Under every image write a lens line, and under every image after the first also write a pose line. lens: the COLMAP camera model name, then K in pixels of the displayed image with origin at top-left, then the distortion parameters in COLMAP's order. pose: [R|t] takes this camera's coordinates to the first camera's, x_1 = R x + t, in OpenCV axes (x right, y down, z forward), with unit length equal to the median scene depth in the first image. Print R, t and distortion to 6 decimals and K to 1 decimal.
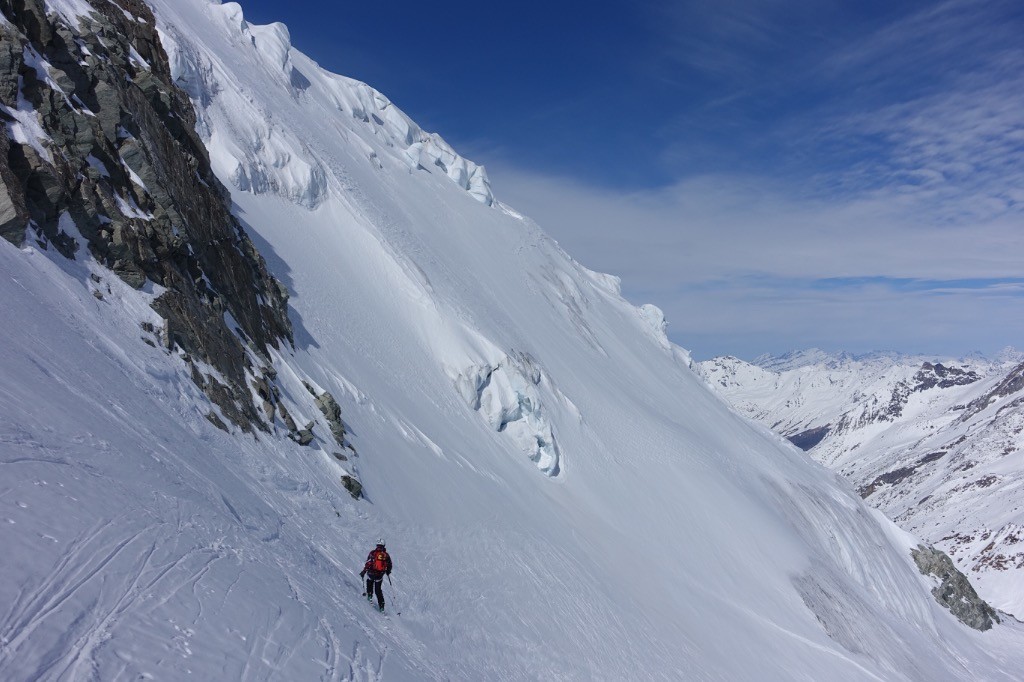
lens RADIAL K [[870.6, 0, 500.8], [0, 870.6, 344.2], [0, 0, 1]] dist [0.004058, -0.021597]
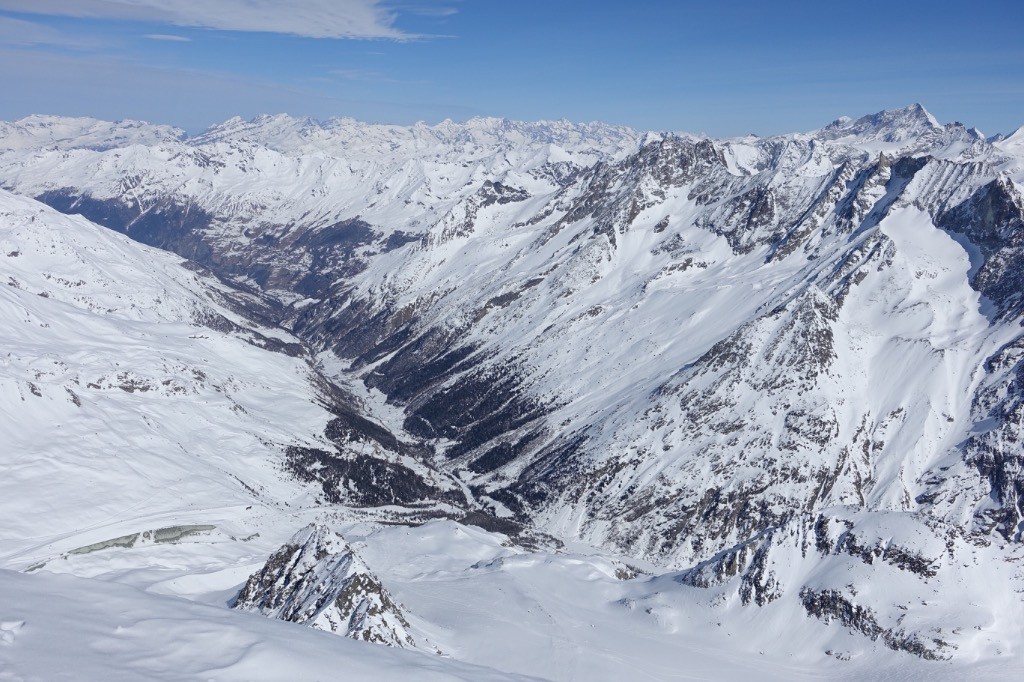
lens RADIAL K [[870.6, 0, 500.8], [0, 870.6, 344.2], [0, 0, 1]] dist [0.004058, -0.021597]
pose [[0.816072, -0.105184, 0.568298, -0.165107], [-0.056586, 0.964034, 0.259686, -0.070708], [-0.575173, -0.244080, 0.780770, 0.064626]]
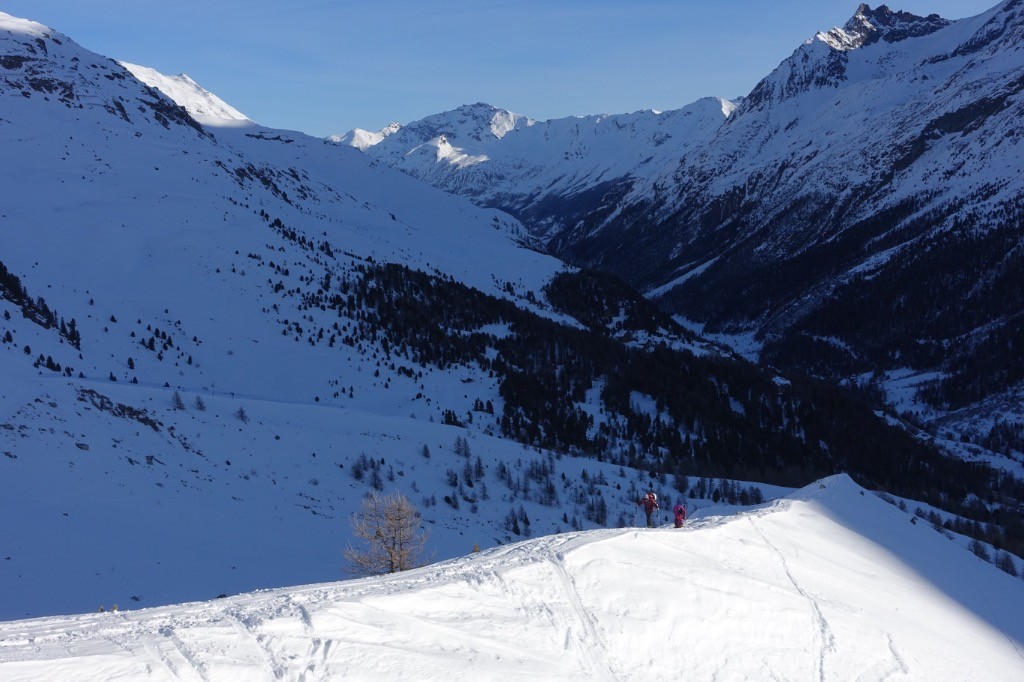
lens RADIAL K [[966.2, 0, 512.0], [0, 966.2, 341.0], [0, 0, 1]] dist [-0.000772, 0.003418]
pose [[0.941336, -0.071122, 0.329892, 0.005159], [0.010103, 0.983041, 0.183107, 0.134617], [-0.337321, -0.169032, 0.926090, 0.419706]]
